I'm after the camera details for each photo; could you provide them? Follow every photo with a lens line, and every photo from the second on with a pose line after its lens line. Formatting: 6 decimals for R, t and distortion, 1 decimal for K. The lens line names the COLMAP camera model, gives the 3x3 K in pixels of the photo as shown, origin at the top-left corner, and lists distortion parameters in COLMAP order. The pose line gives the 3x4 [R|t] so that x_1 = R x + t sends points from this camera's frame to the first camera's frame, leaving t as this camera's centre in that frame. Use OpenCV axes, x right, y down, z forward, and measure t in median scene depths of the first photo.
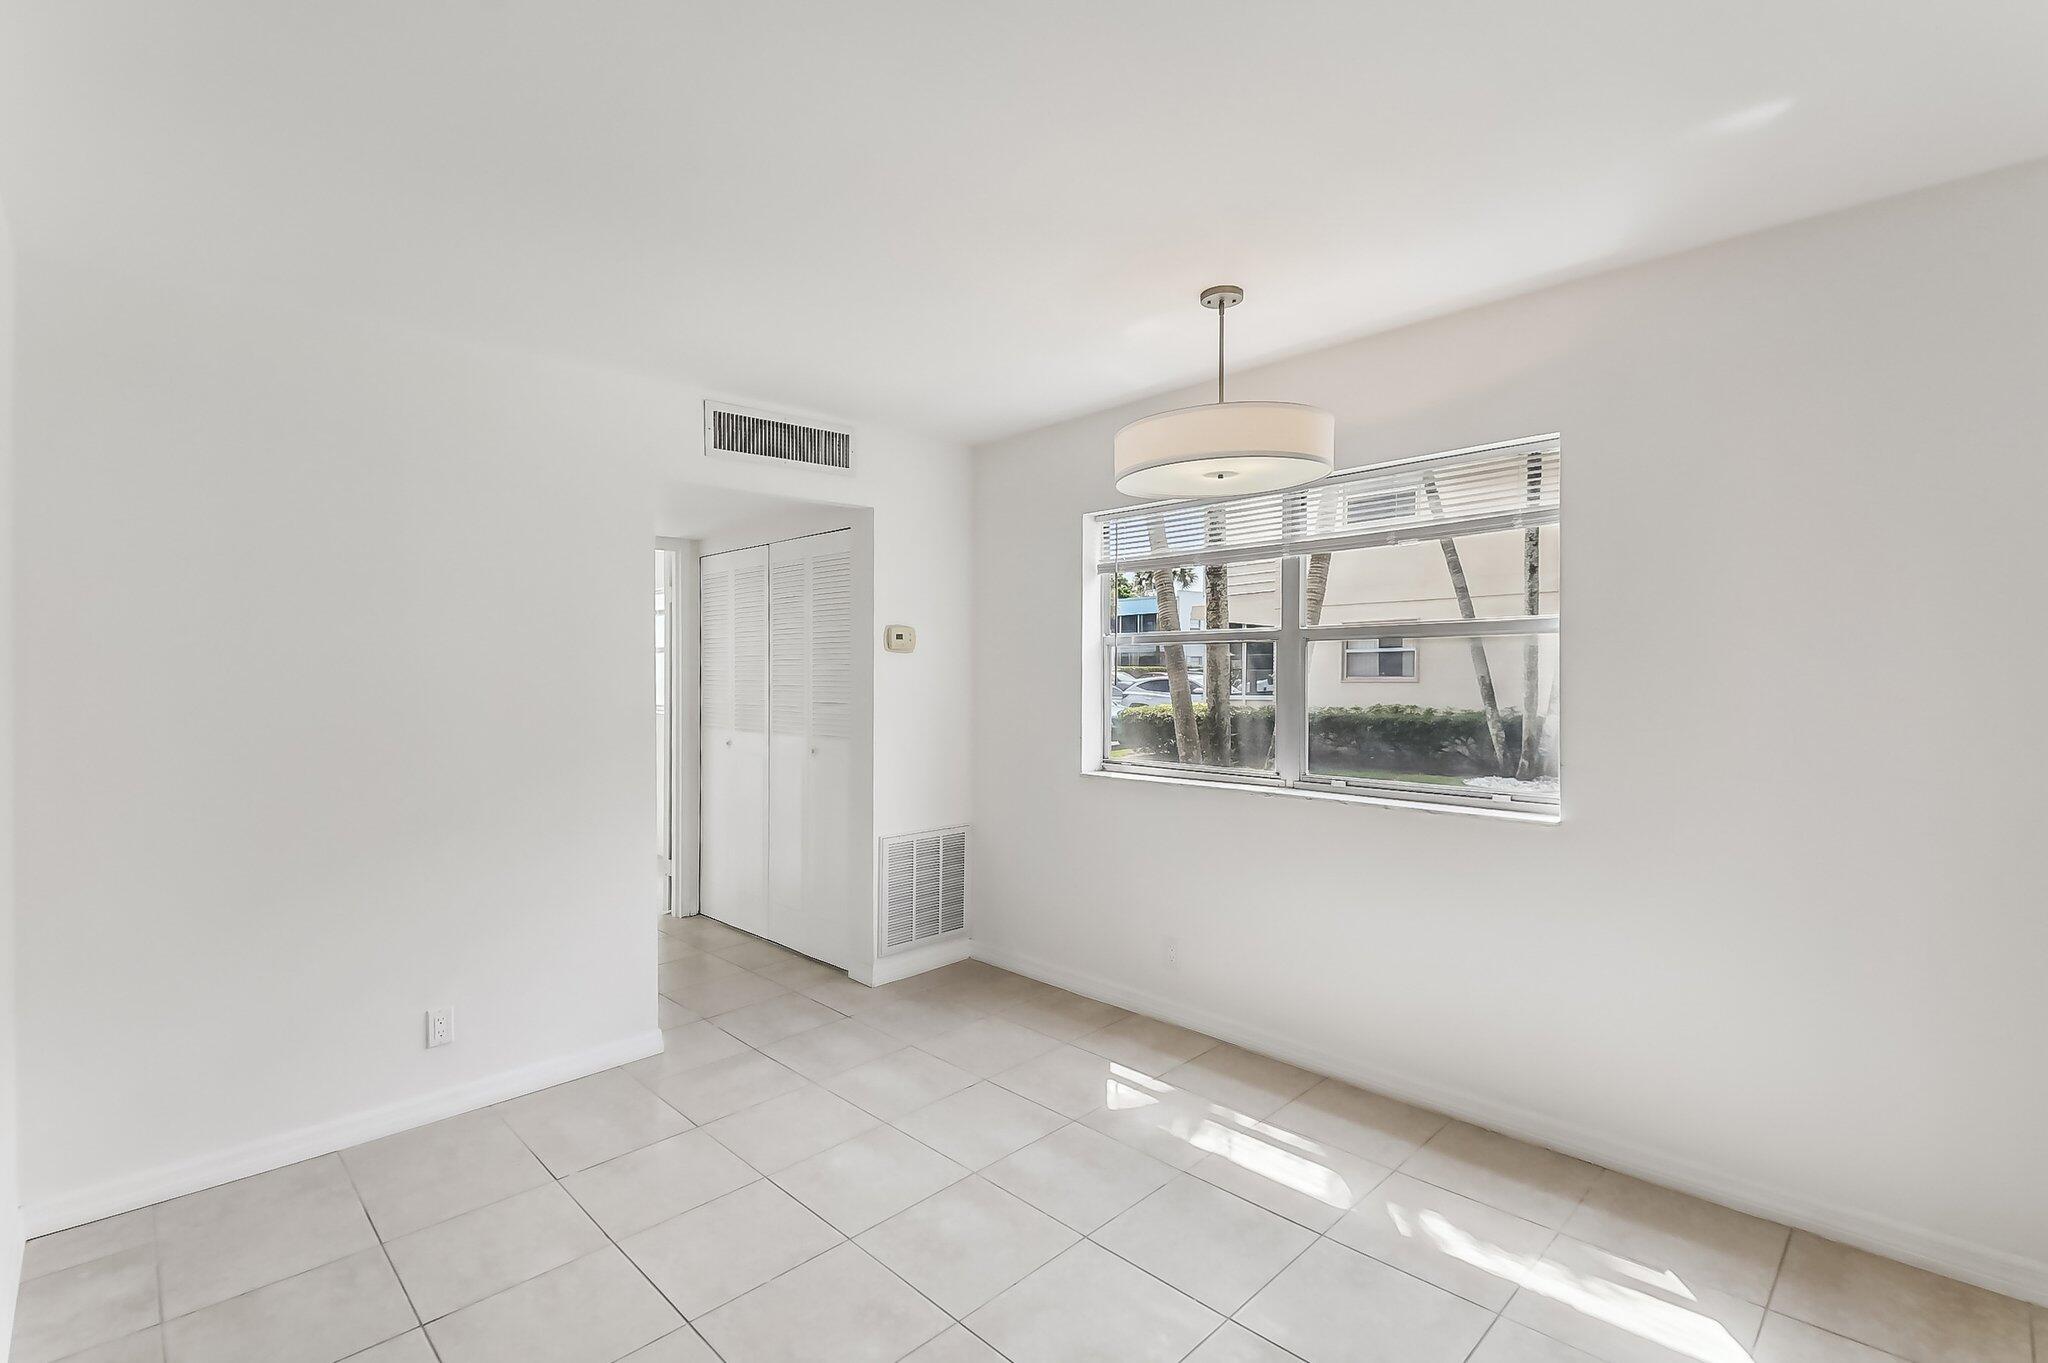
lens RADIAL K [[957.0, 0, 1006.8], [0, 957.0, 680.7], [0, 0, 1]] dist [-0.004816, -0.009995]
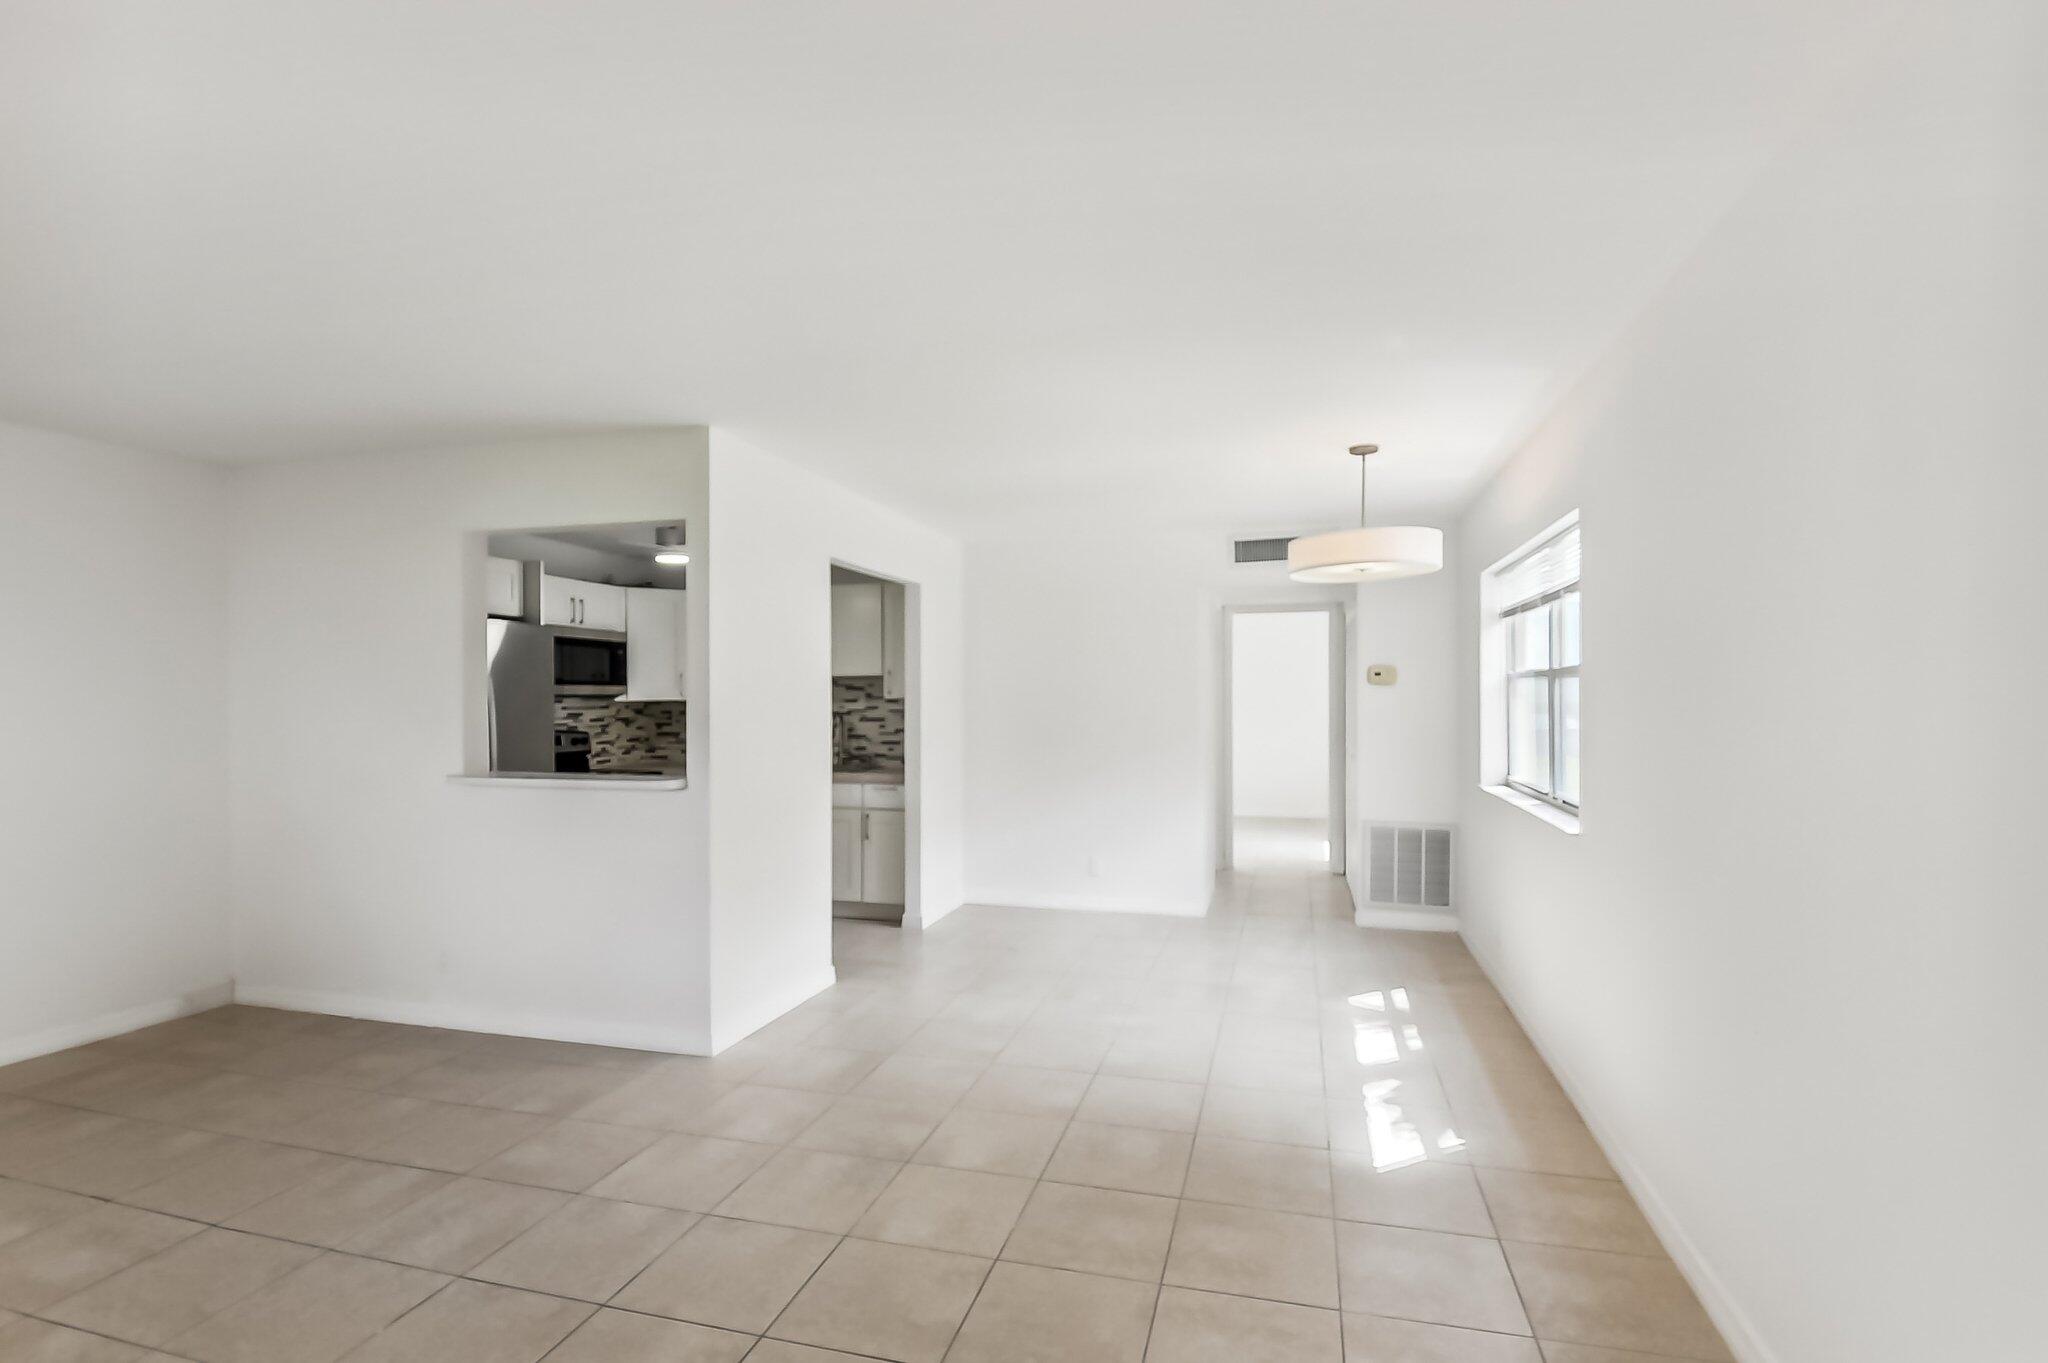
lens RADIAL K [[957.0, 0, 1023.2], [0, 957.0, 700.4], [0, 0, 1]] dist [-0.004816, -0.009995]
pose [[0.529562, 0.005777, -0.848251, 0.881407], [-0.004891, 0.999981, 0.003757, -0.014430], [0.848257, 0.002159, 0.529580, -0.164905]]
